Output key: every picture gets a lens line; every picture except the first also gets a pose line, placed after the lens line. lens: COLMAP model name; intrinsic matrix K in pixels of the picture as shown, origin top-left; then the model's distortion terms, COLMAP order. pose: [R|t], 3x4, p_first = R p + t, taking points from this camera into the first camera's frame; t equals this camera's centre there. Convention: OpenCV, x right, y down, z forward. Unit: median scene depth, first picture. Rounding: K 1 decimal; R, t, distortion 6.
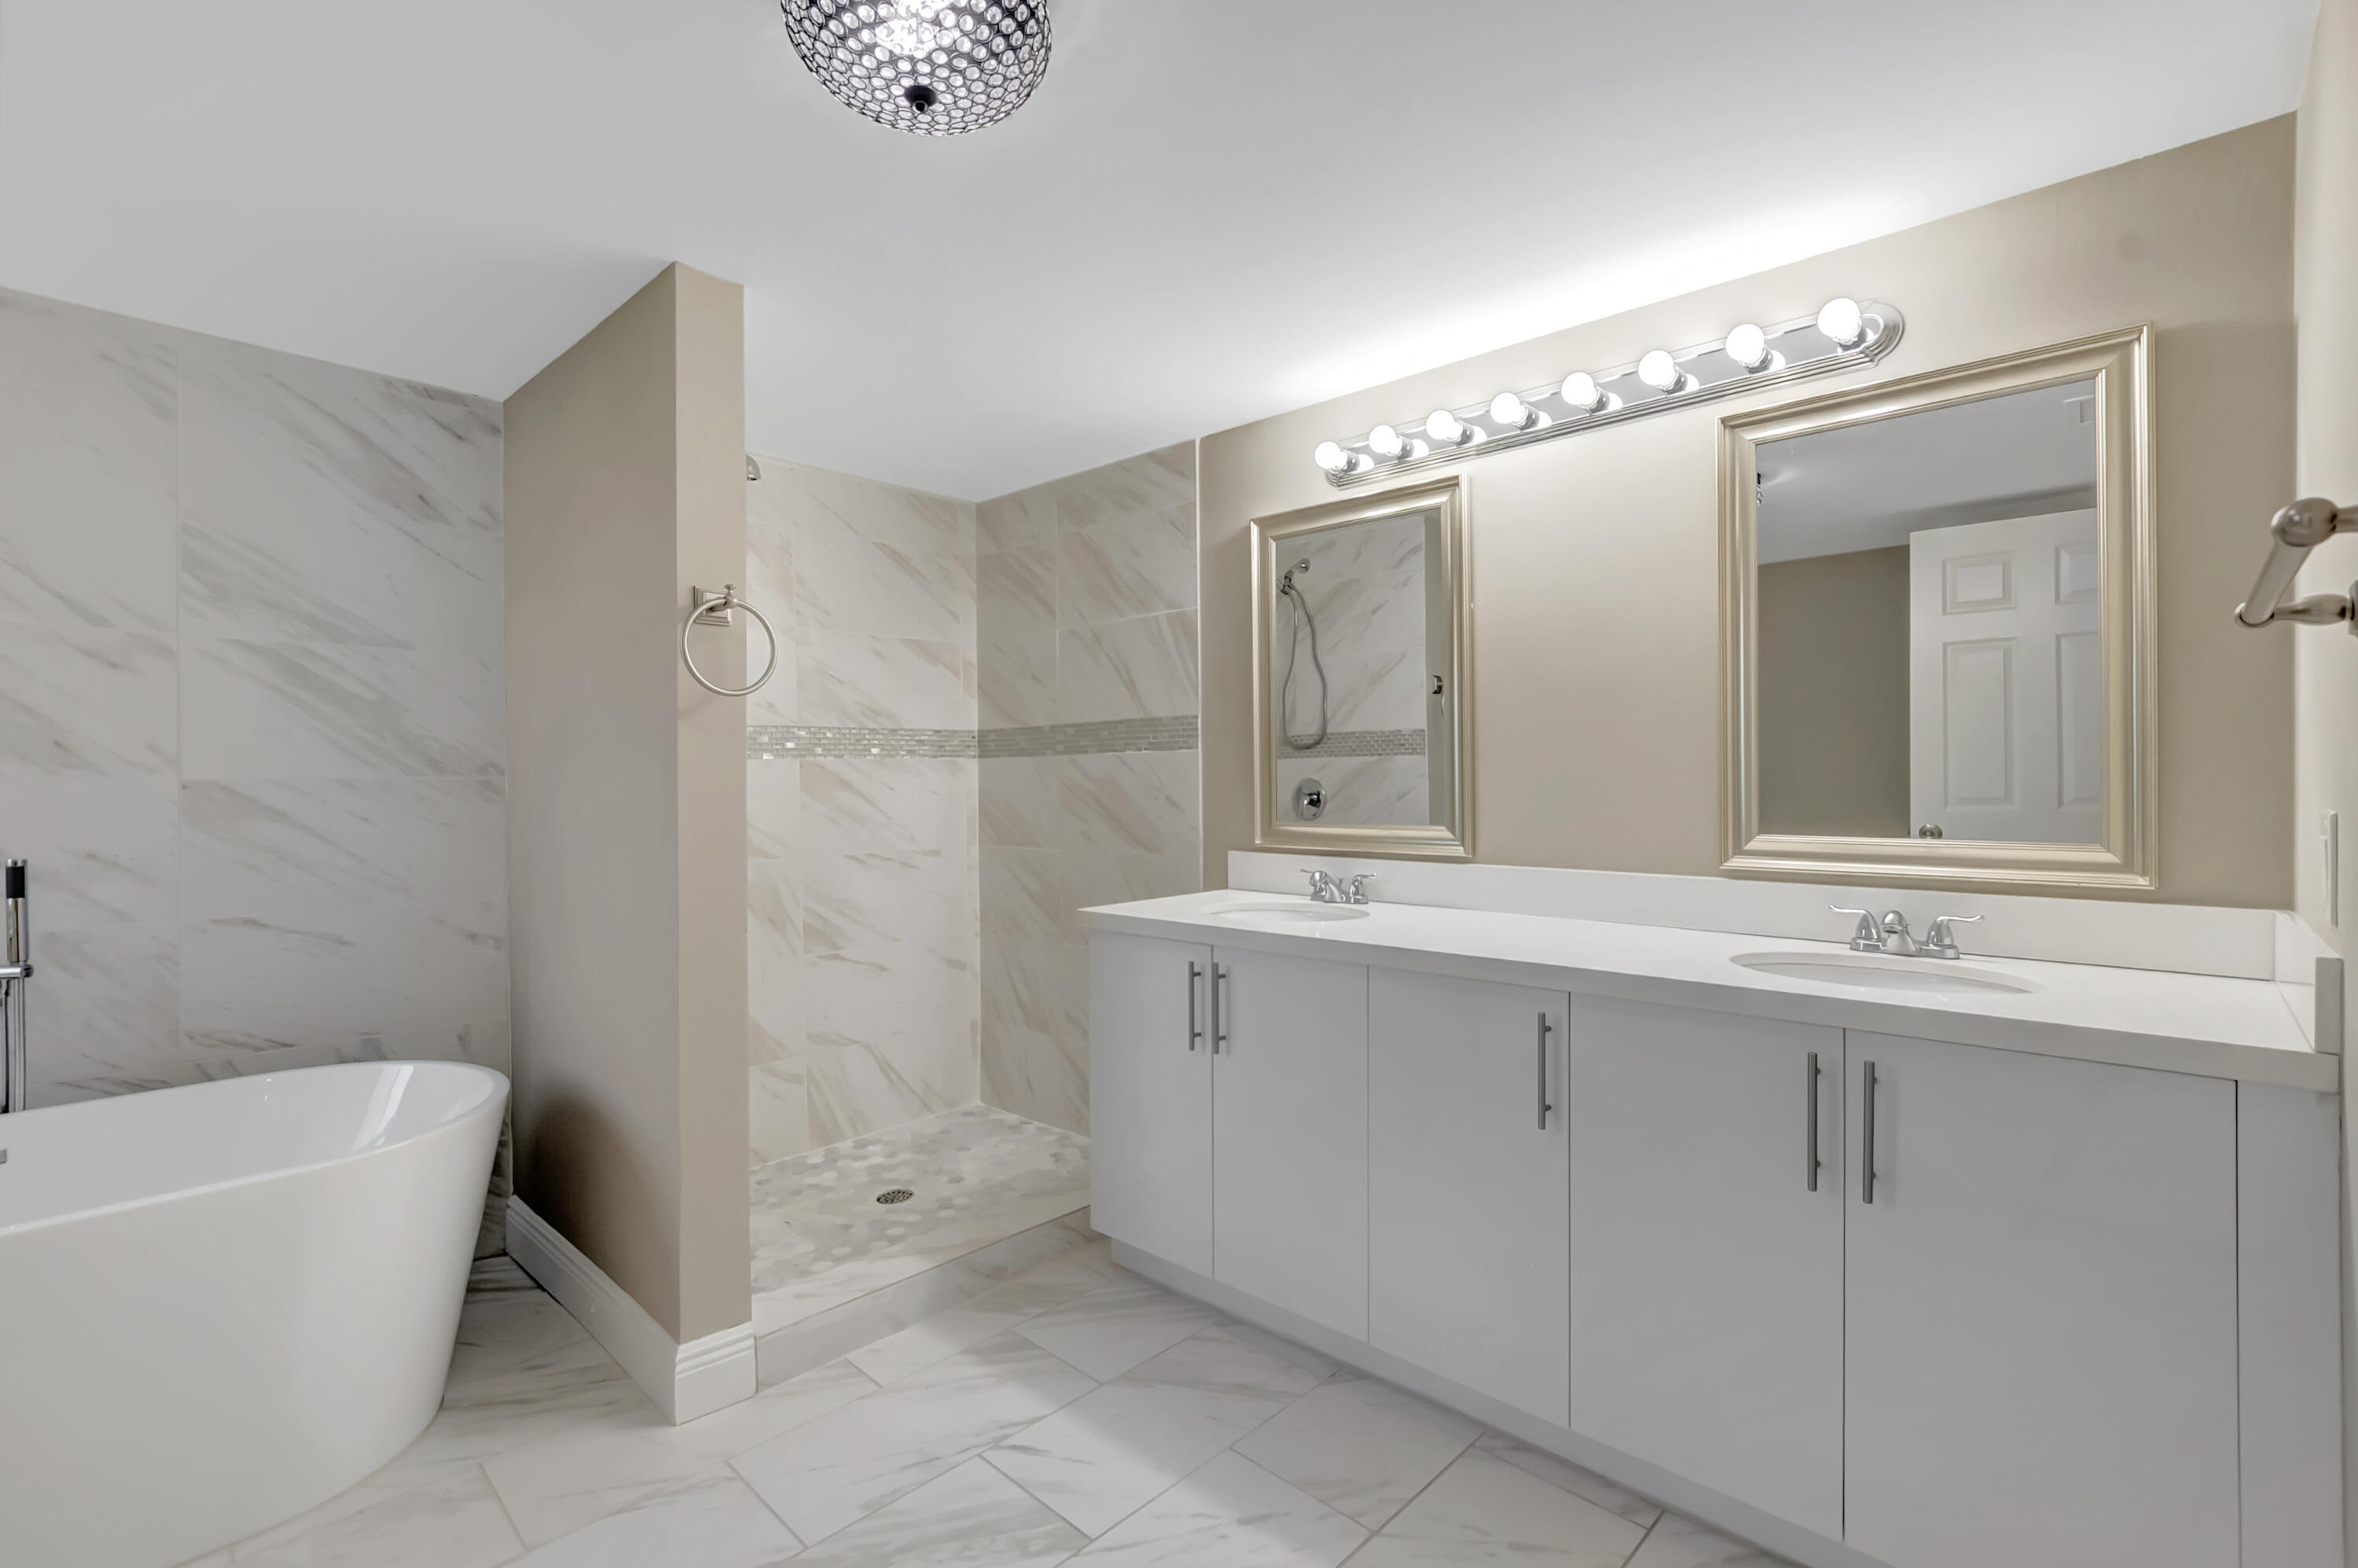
lens RADIAL K [[1063.9, 0, 1193.7], [0, 1063.9, 780.5], [0, 0, 1]] dist [-0.003338, -0.001448]
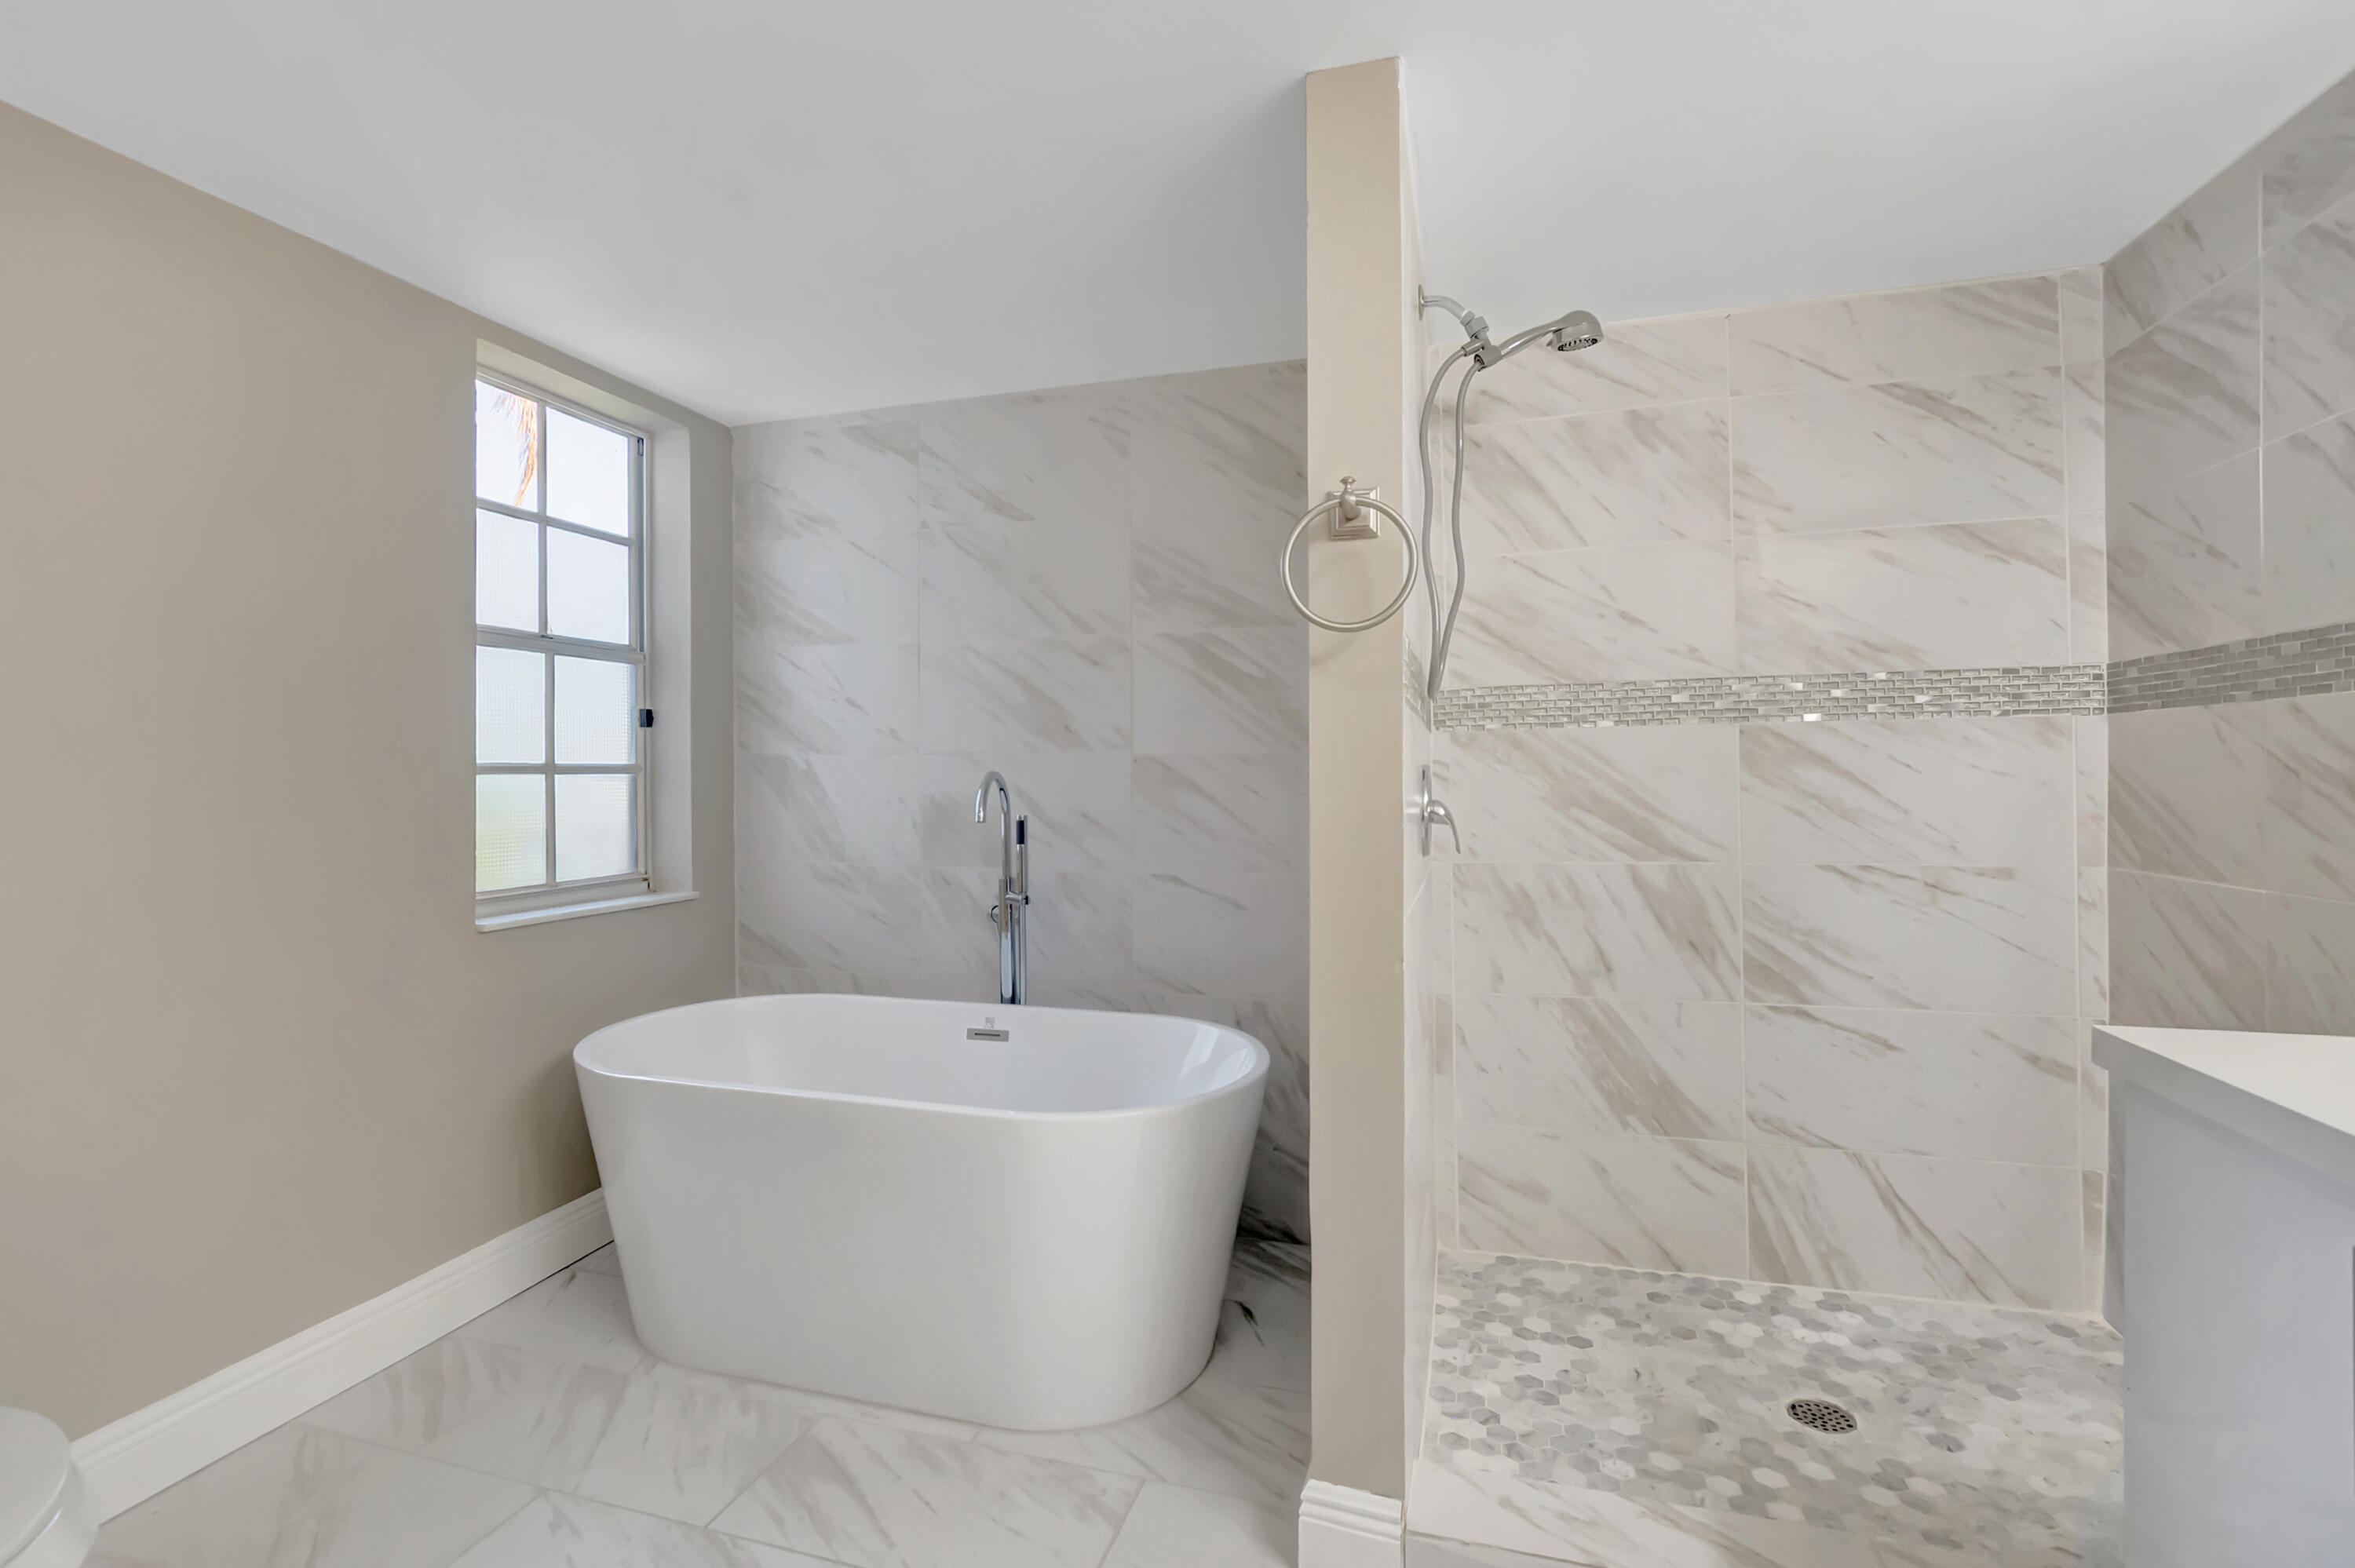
lens RADIAL K [[1062.4, 0, 1158.5], [0, 1062.4, 773.6], [0, 0, 1]] dist [-0.003338, -0.001448]
pose [[0.436586, 0.007908, -0.899628, 0.096104], [0.000289, 0.999960, 0.008930, 0.006714], [0.899663, -0.004159, 0.436566, 0.341724]]
